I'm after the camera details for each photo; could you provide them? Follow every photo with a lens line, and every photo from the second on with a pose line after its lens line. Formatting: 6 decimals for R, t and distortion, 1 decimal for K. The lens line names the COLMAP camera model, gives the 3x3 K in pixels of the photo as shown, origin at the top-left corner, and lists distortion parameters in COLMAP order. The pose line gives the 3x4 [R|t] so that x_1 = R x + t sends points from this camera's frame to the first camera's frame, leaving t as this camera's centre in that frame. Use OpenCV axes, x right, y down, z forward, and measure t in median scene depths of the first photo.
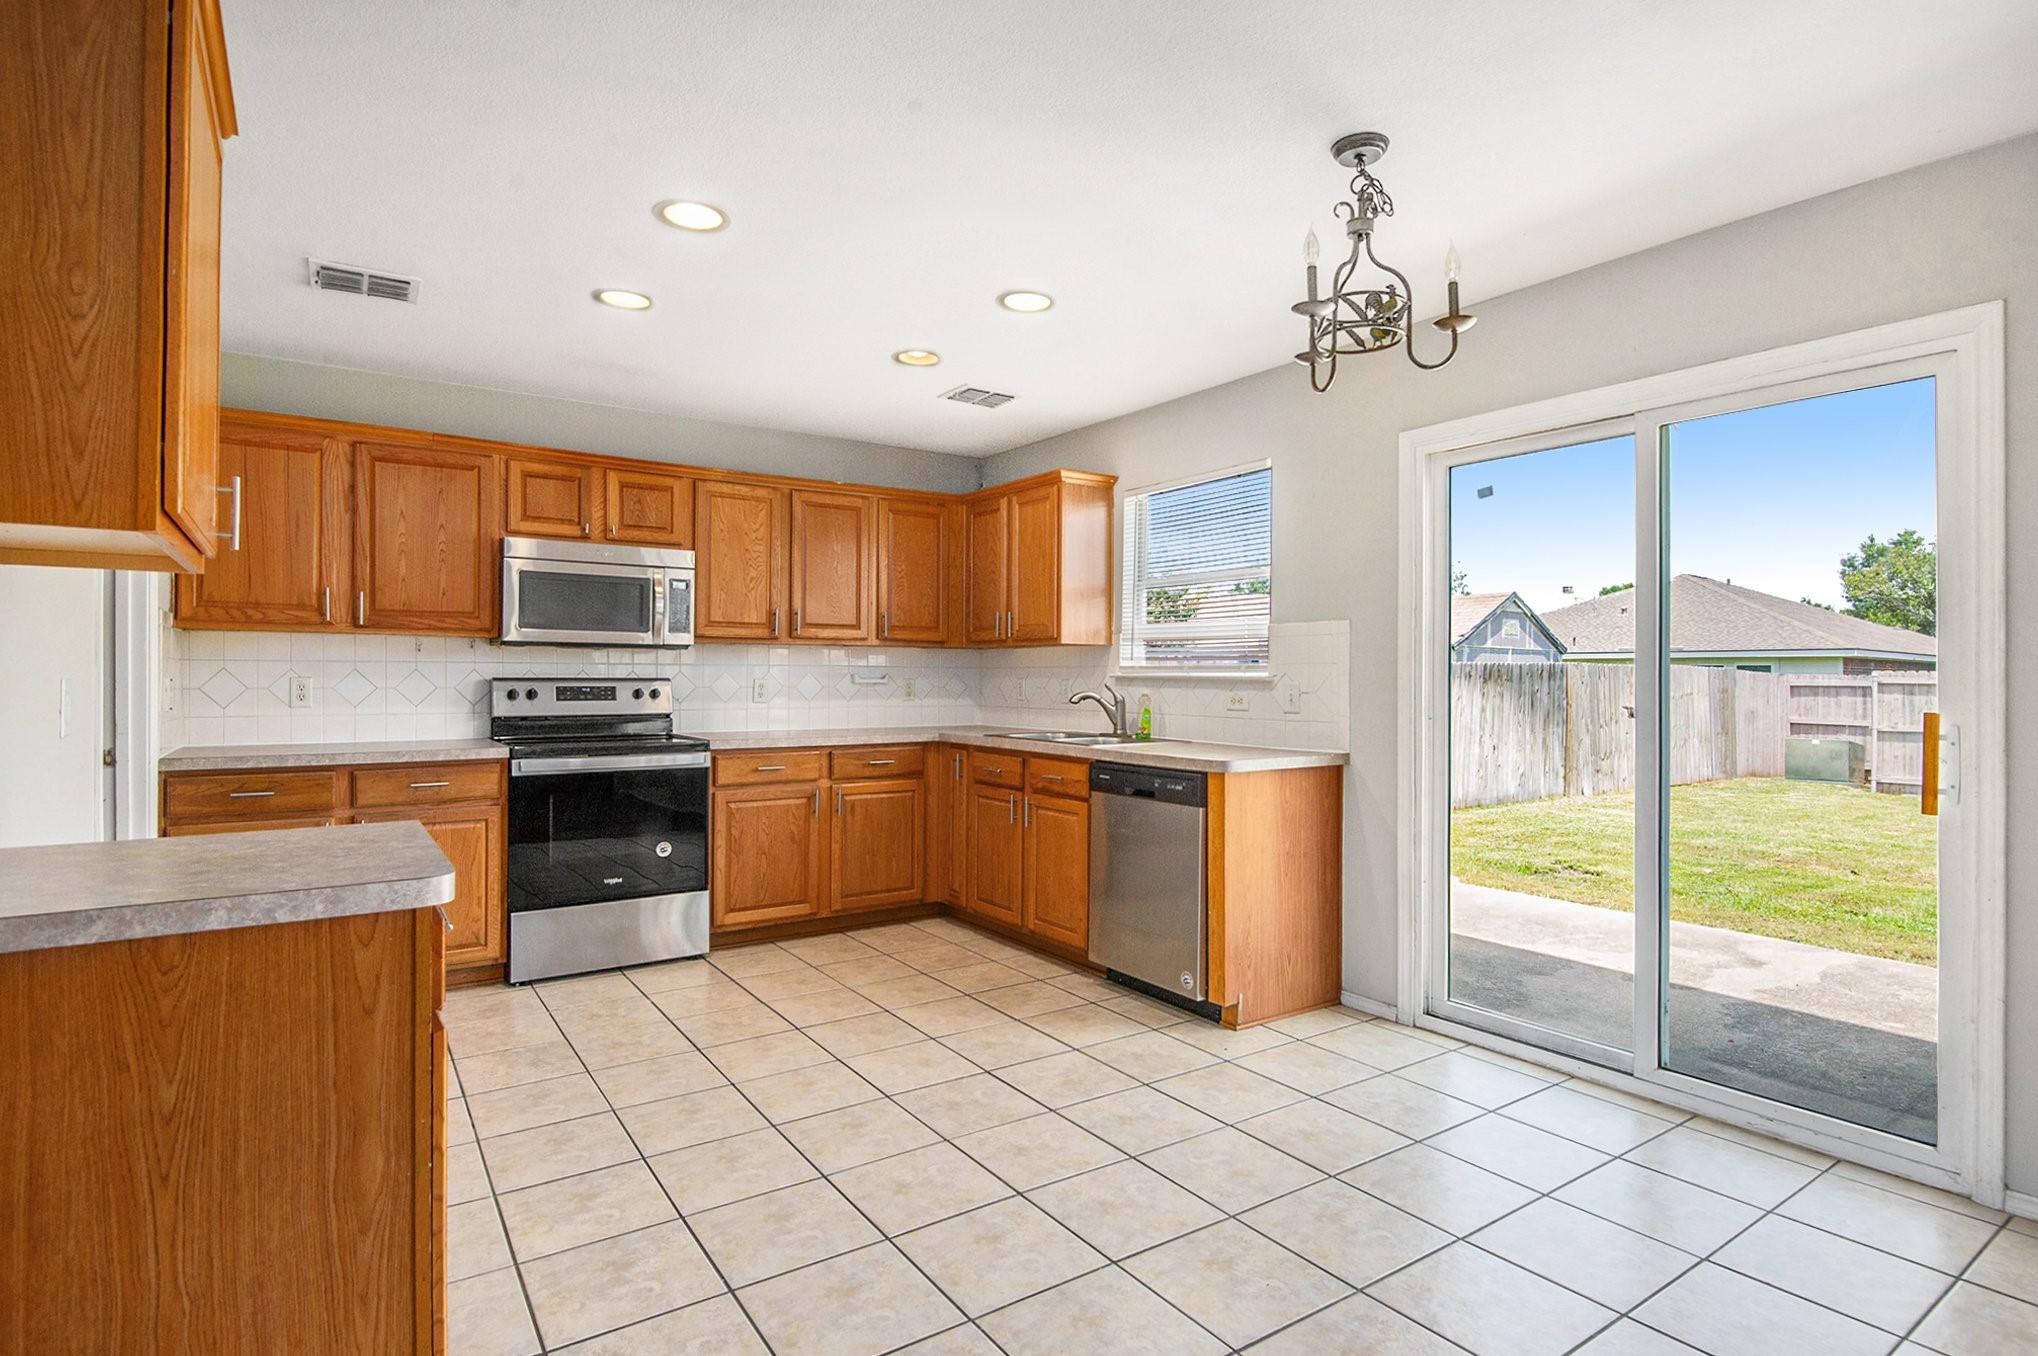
lens RADIAL K [[1016.1, 0, 1015.7], [0, 1016.1, 688.2], [0, 0, 1]] dist [-0.000974, -0.023191]
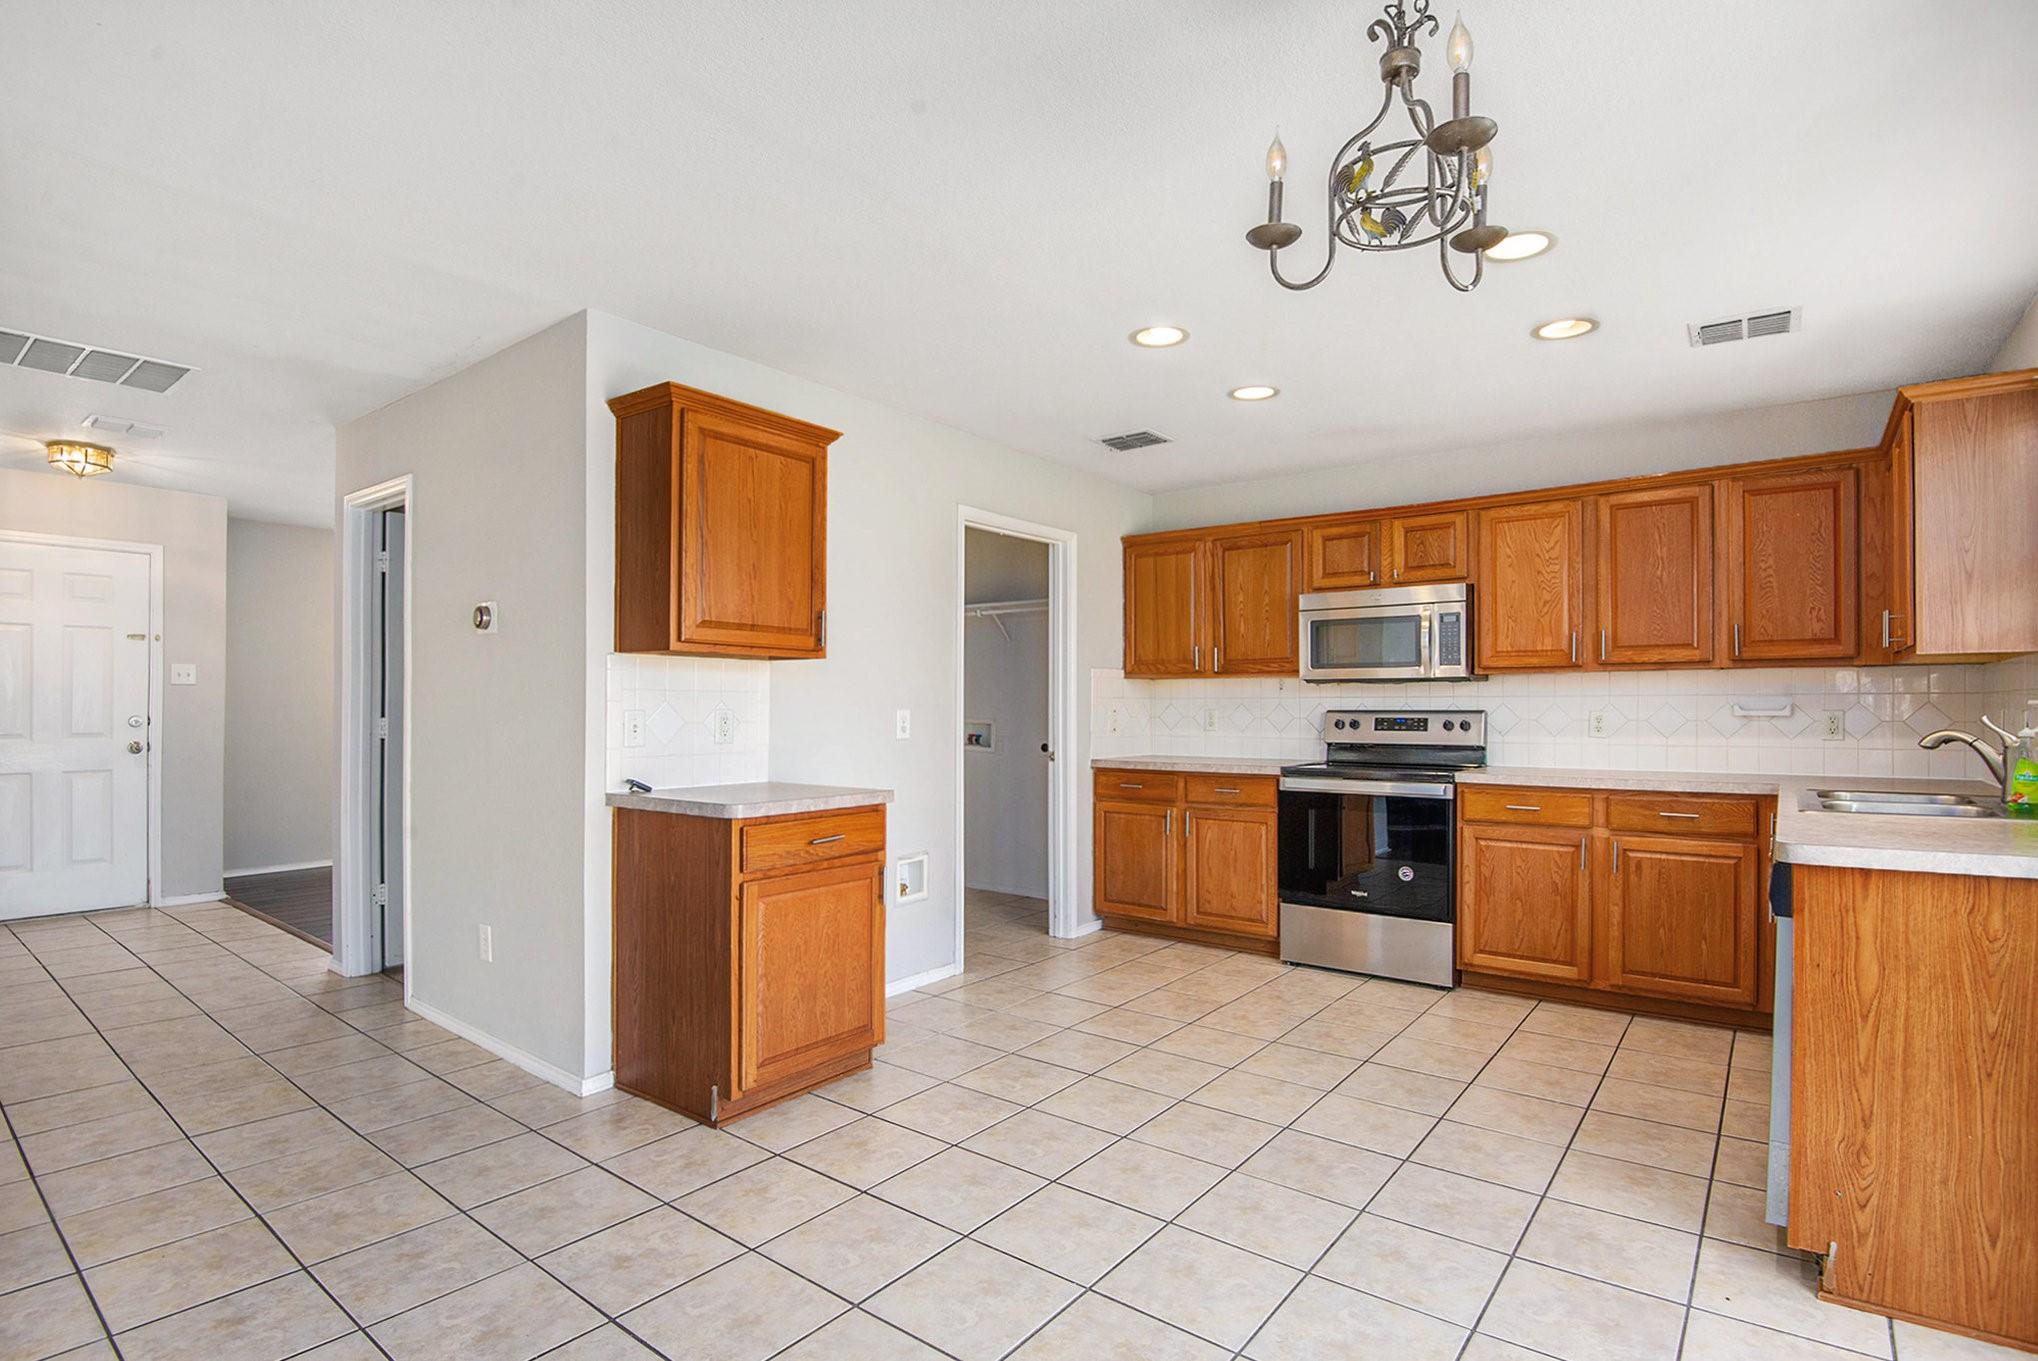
lens RADIAL K [[988.9, 0, 1032.4], [0, 988.9, 688.7], [0, 0, 1]] dist [-0.002213, -0.019460]
pose [[0.314380, -0.022993, -0.949019, 0.483997], [-0.010429, 0.999563, -0.027672, 0.000391], [0.949240, 0.018597, 0.314003, 0.300457]]
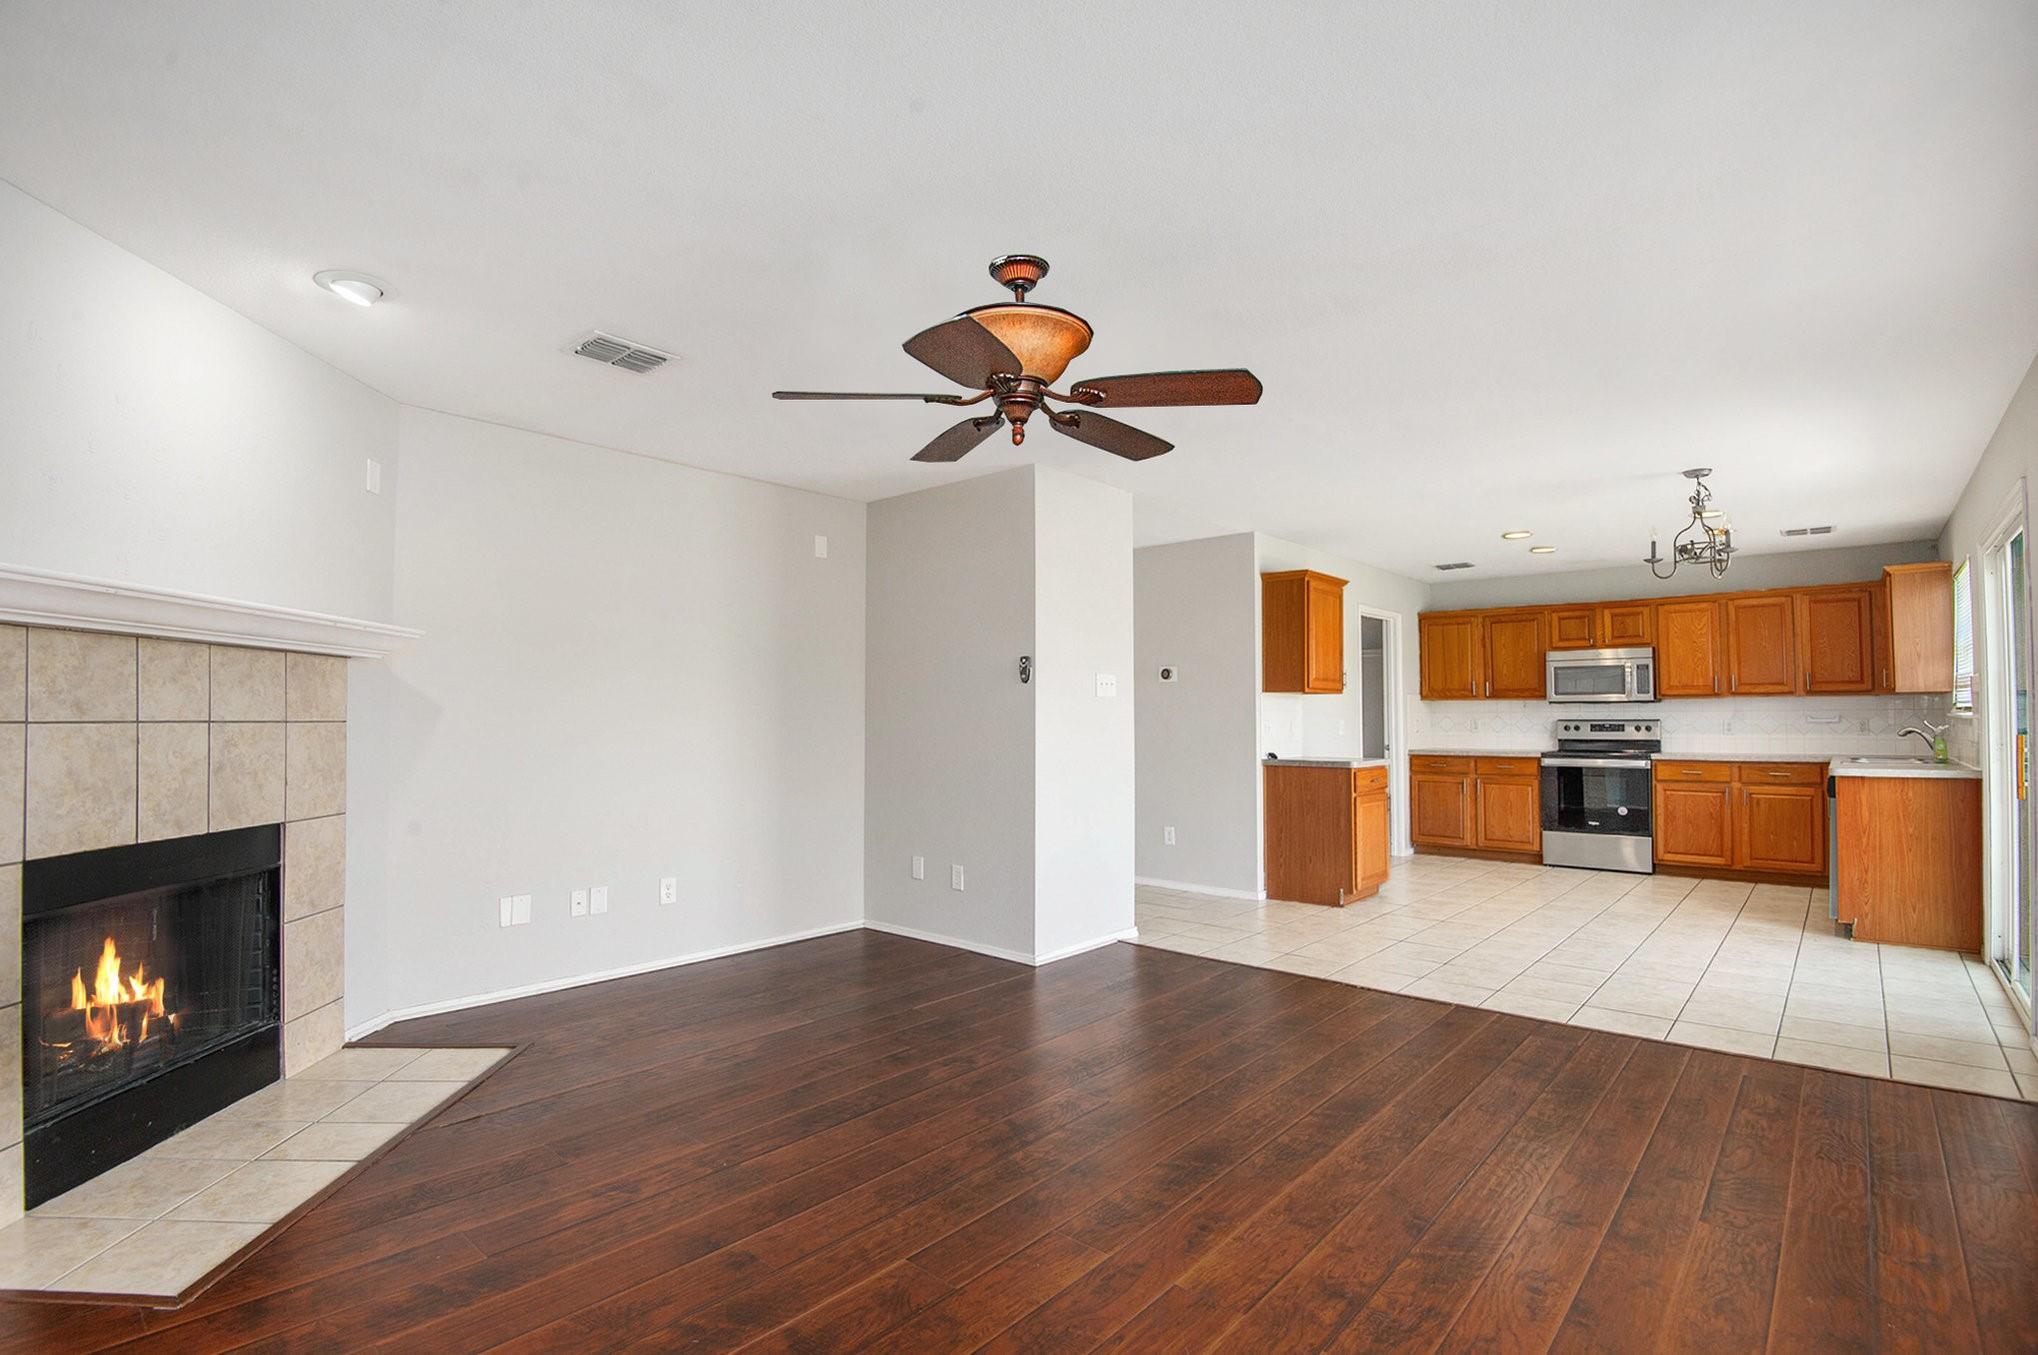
lens RADIAL K [[956.4, 0, 1009.5], [0, 956.4, 667.1], [0, 0, 1]] dist [-0.046411, -0.000666]
pose [[0.231942, -0.056950, -0.971061, 1.037153], [-0.012819, 0.998019, -0.061593, 0.014734], [0.972645, 0.026734, 0.230753, -0.480270]]
